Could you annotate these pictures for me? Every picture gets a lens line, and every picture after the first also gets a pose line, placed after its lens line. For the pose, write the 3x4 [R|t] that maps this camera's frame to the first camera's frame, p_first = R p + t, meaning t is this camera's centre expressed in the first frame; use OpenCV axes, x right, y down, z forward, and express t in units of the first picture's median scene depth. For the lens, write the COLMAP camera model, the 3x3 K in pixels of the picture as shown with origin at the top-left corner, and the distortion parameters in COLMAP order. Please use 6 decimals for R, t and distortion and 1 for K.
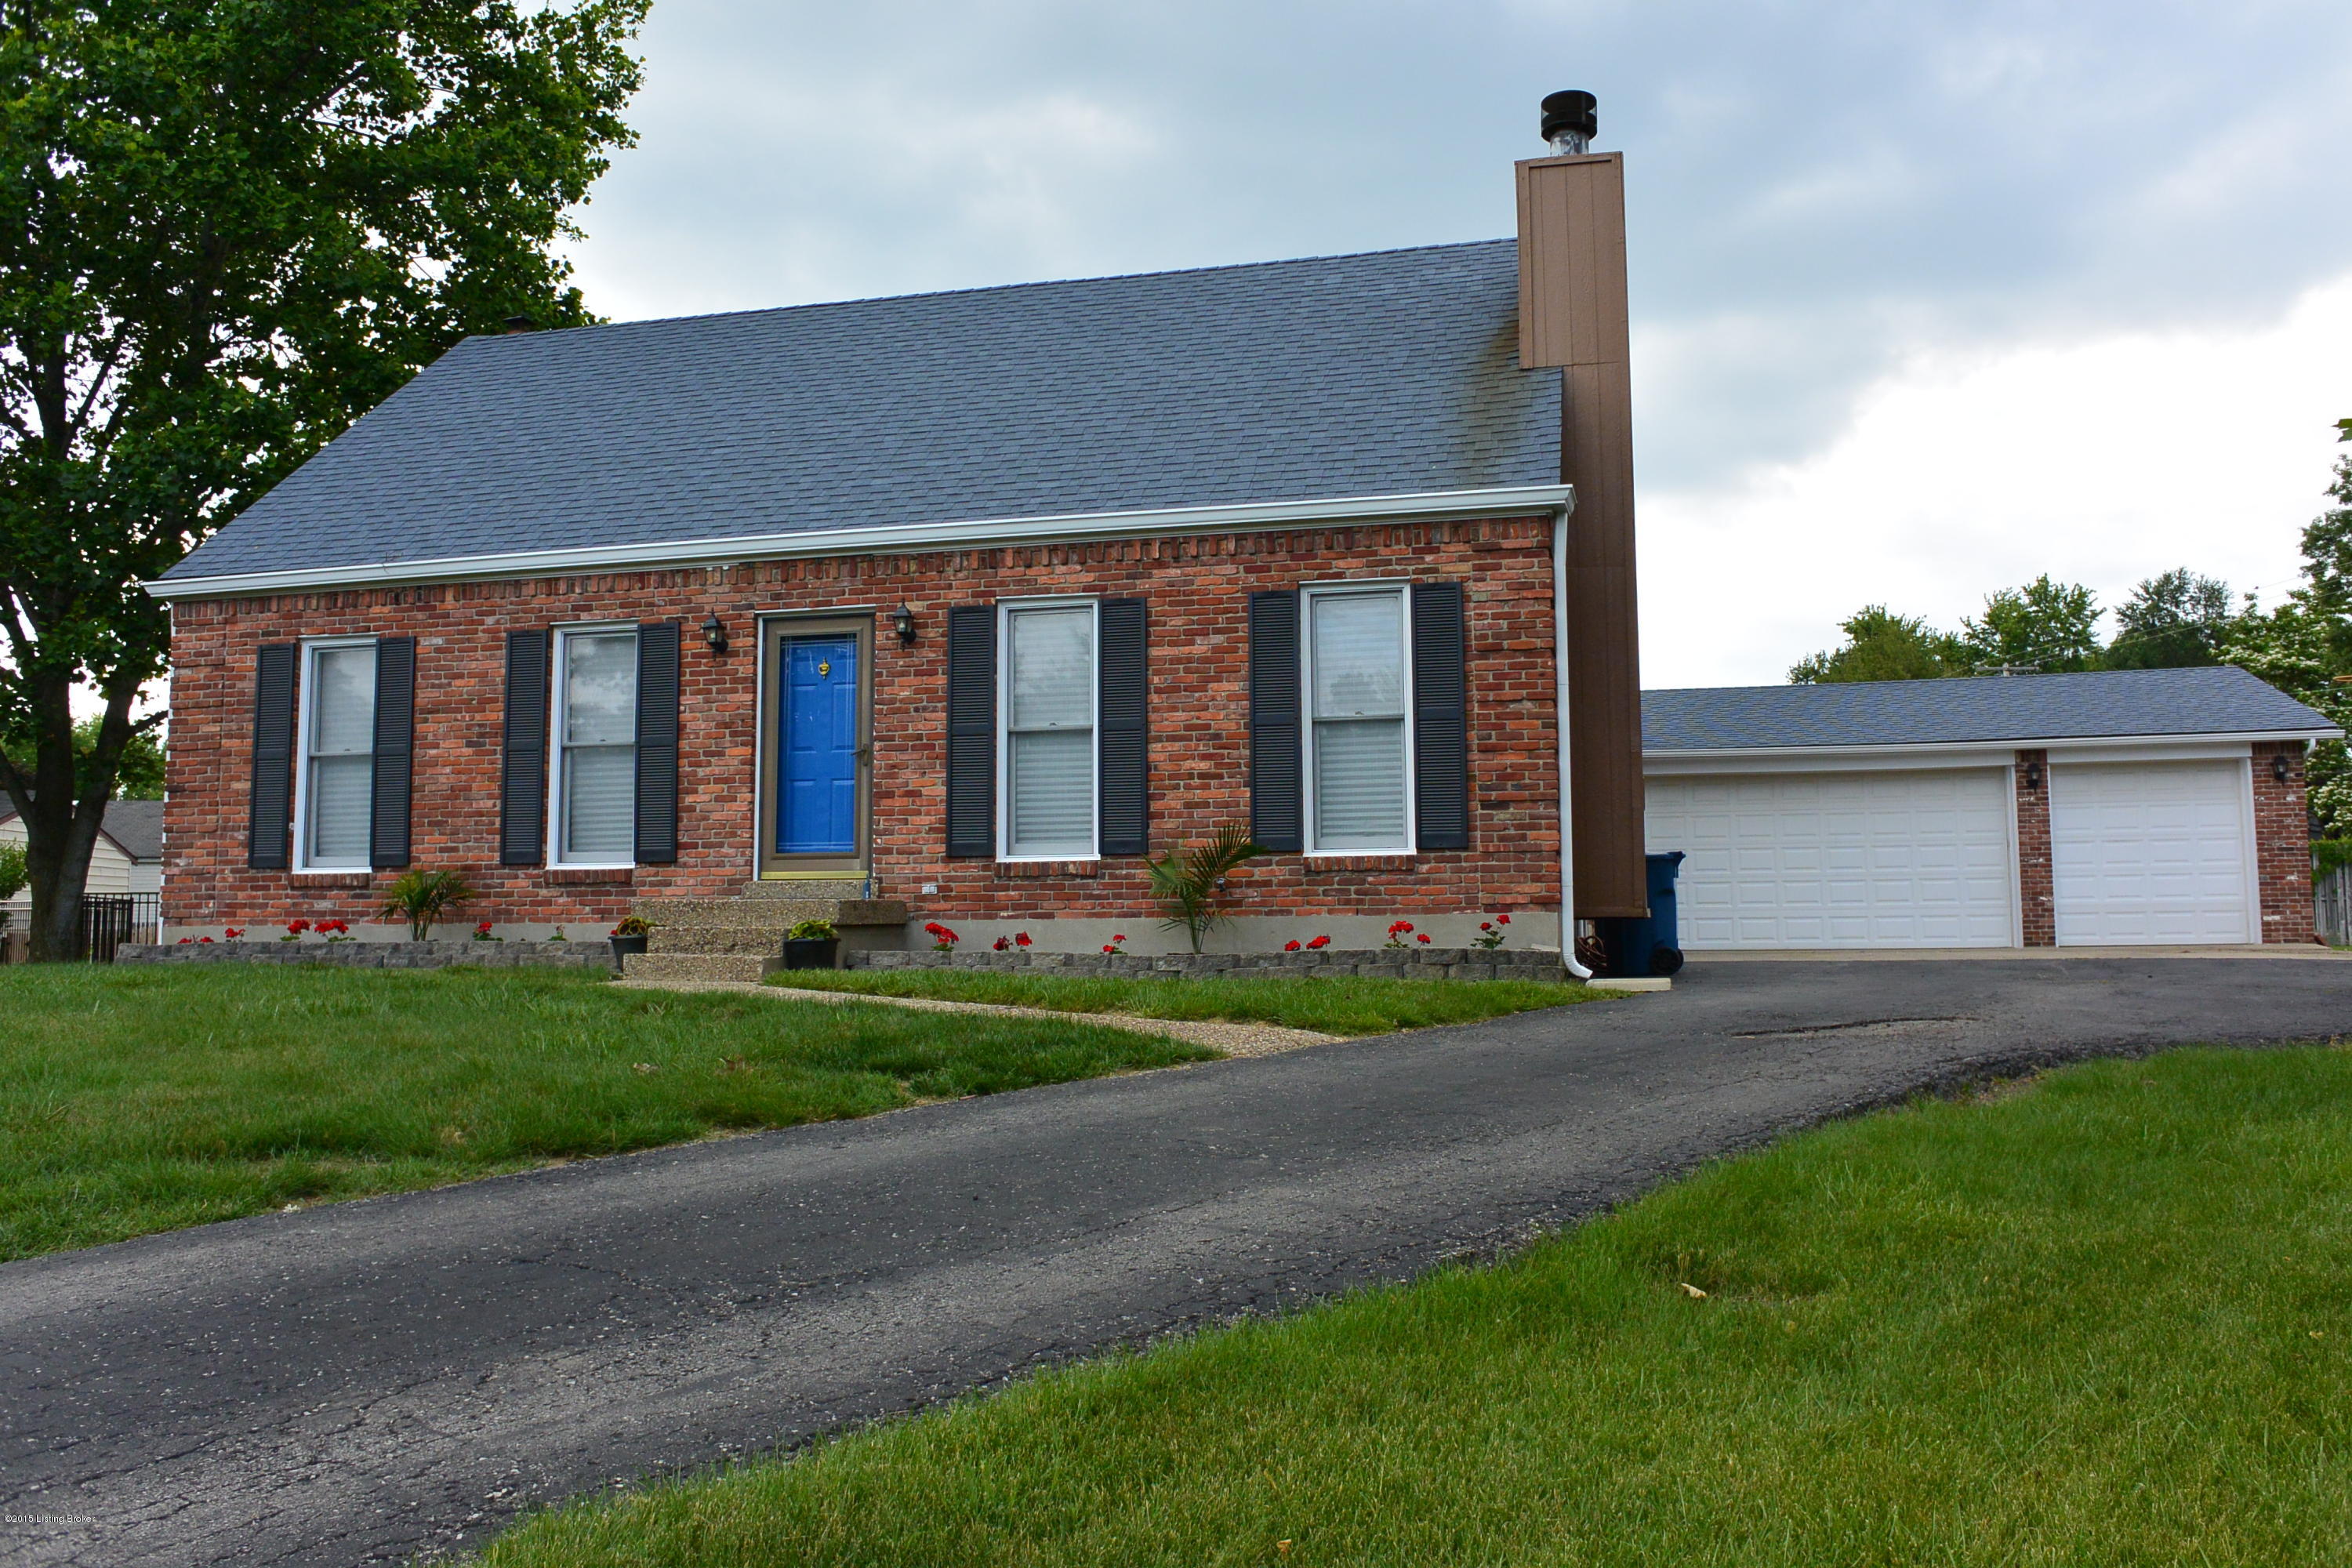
lens RADIAL K [[1896.1, 0, 1176.0], [0, 1896.1, 784.0], [0, 0, 1]] dist [-0.103244, 0.133661]
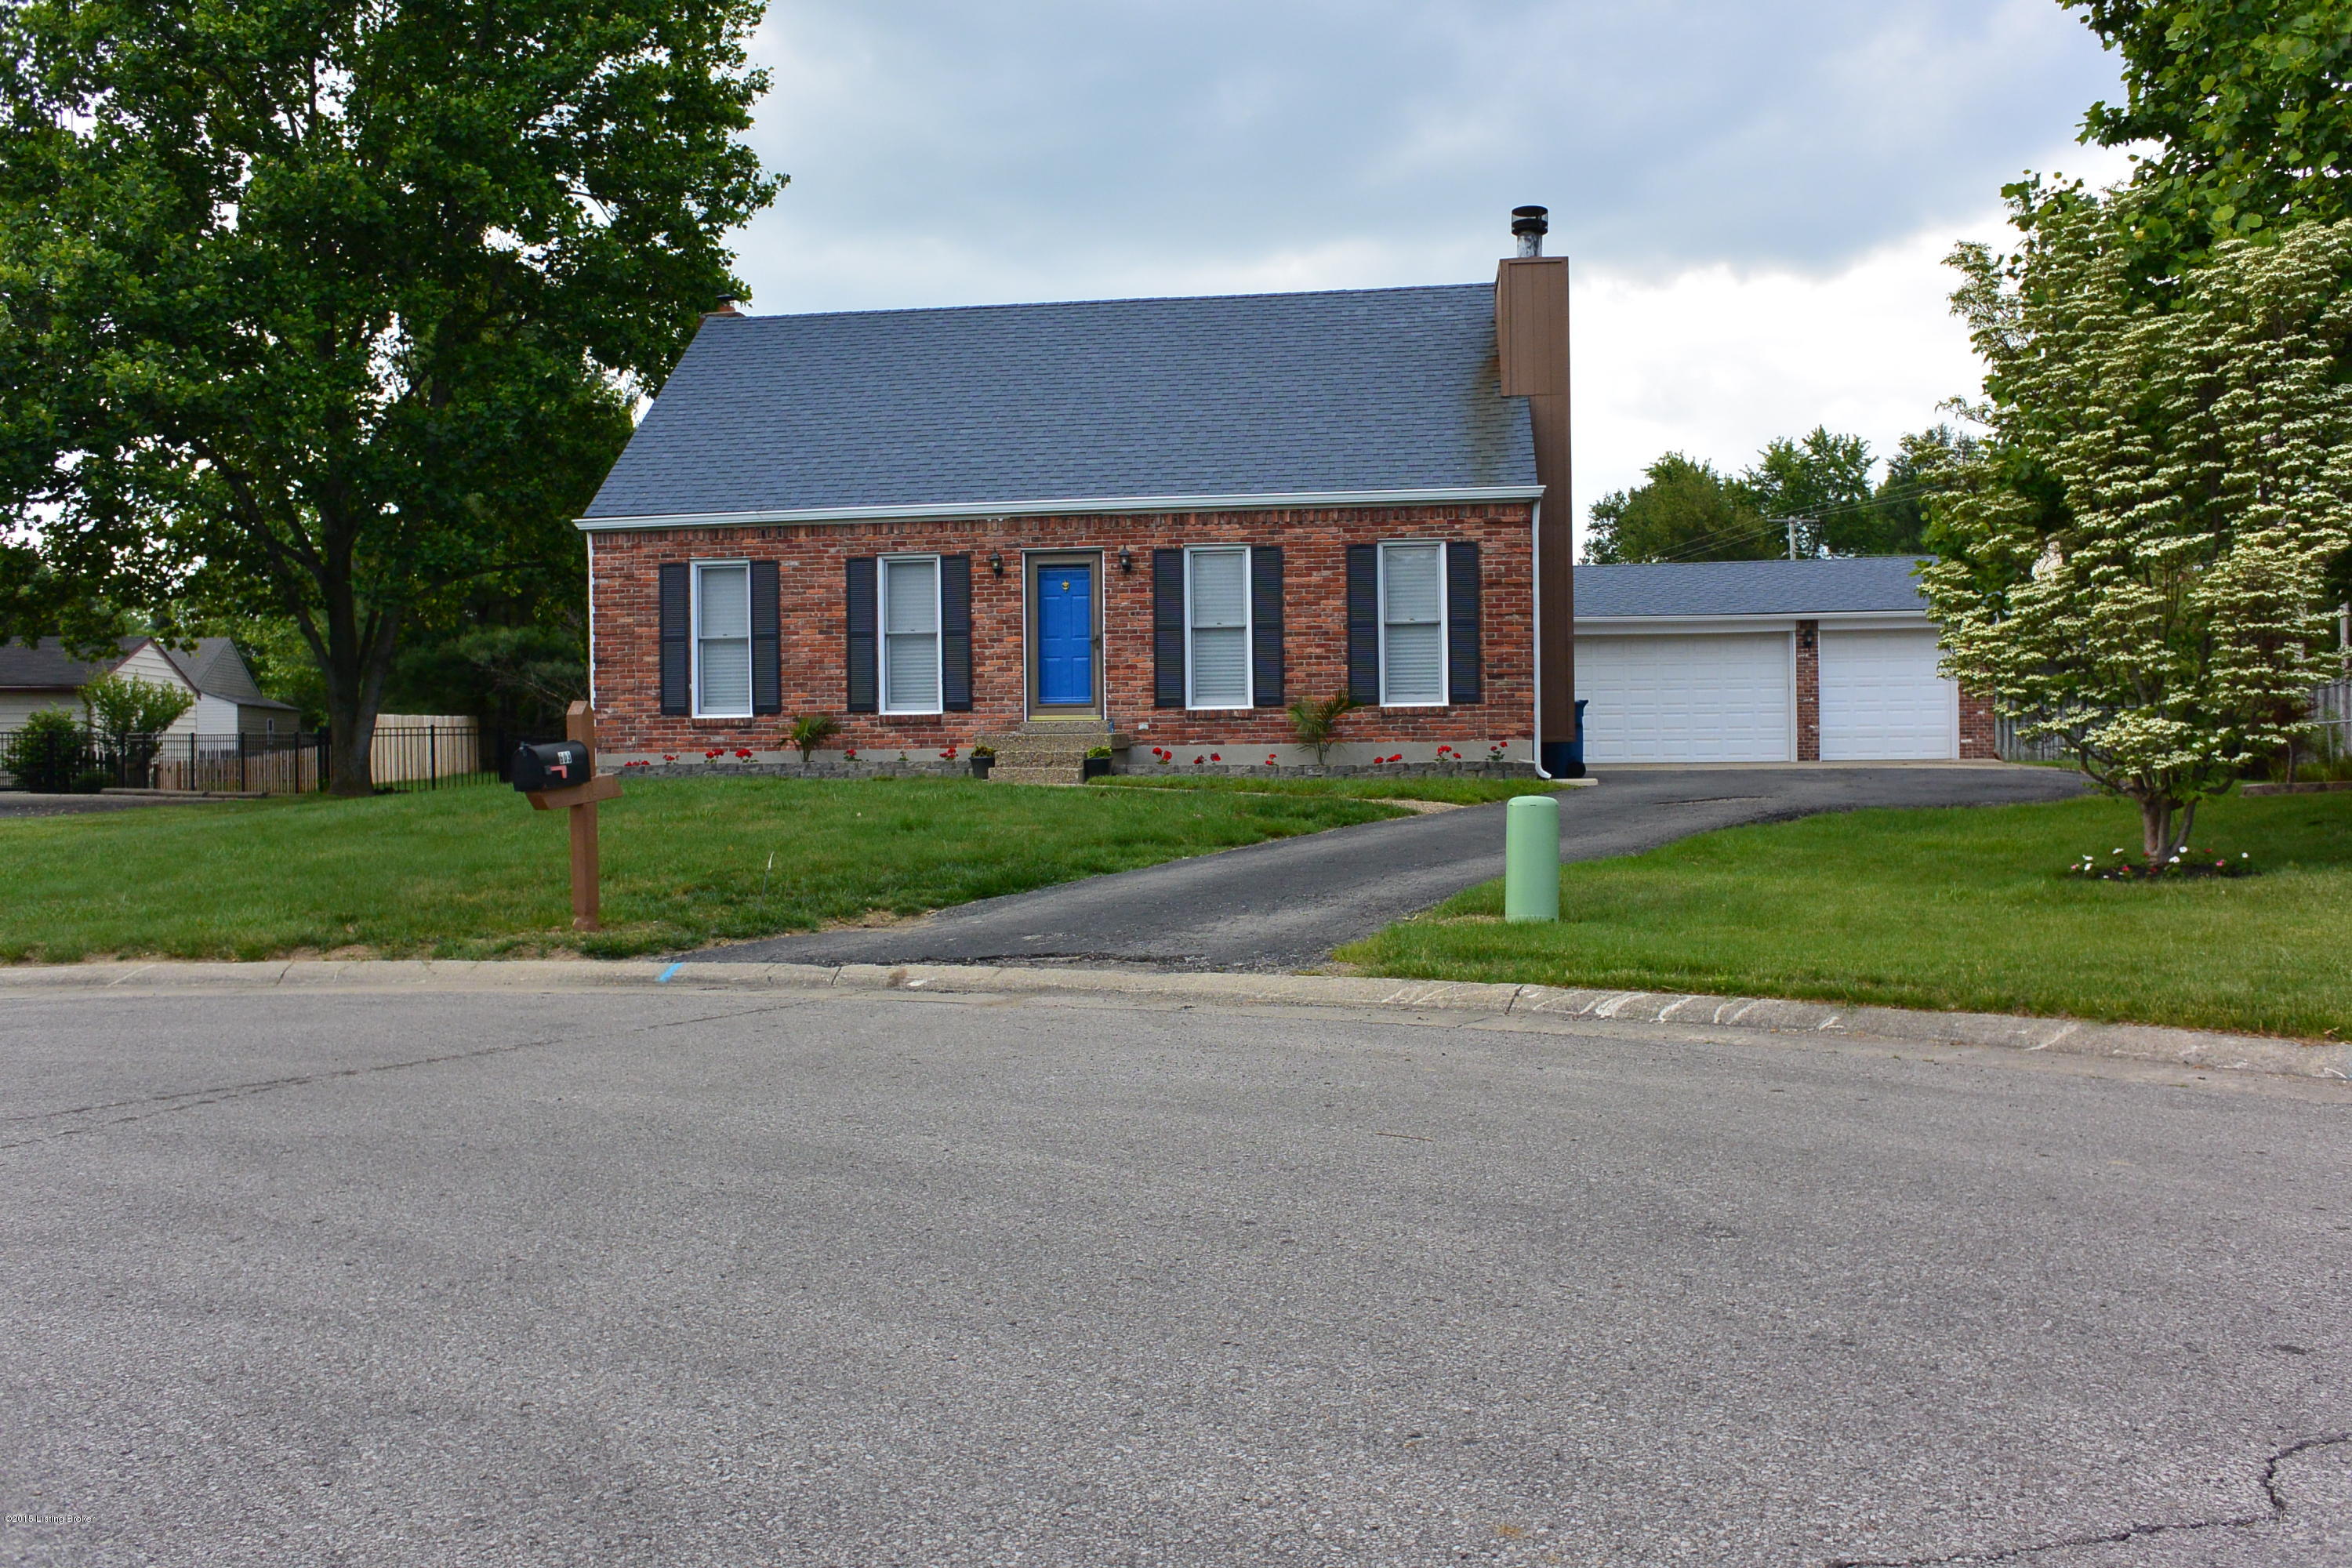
lens RADIAL K [[1896.1, 0, 1176.0], [0, 1896.1, 784.0], [0, 0, 1]] dist [-0.103244, 0.133661]
pose [[0.994491, -0.006659, 0.104611, -0.268233], [-0.003370, 0.995433, 0.095402, -0.048910], [-0.104769, -0.095229, 0.989927, -0.593512]]
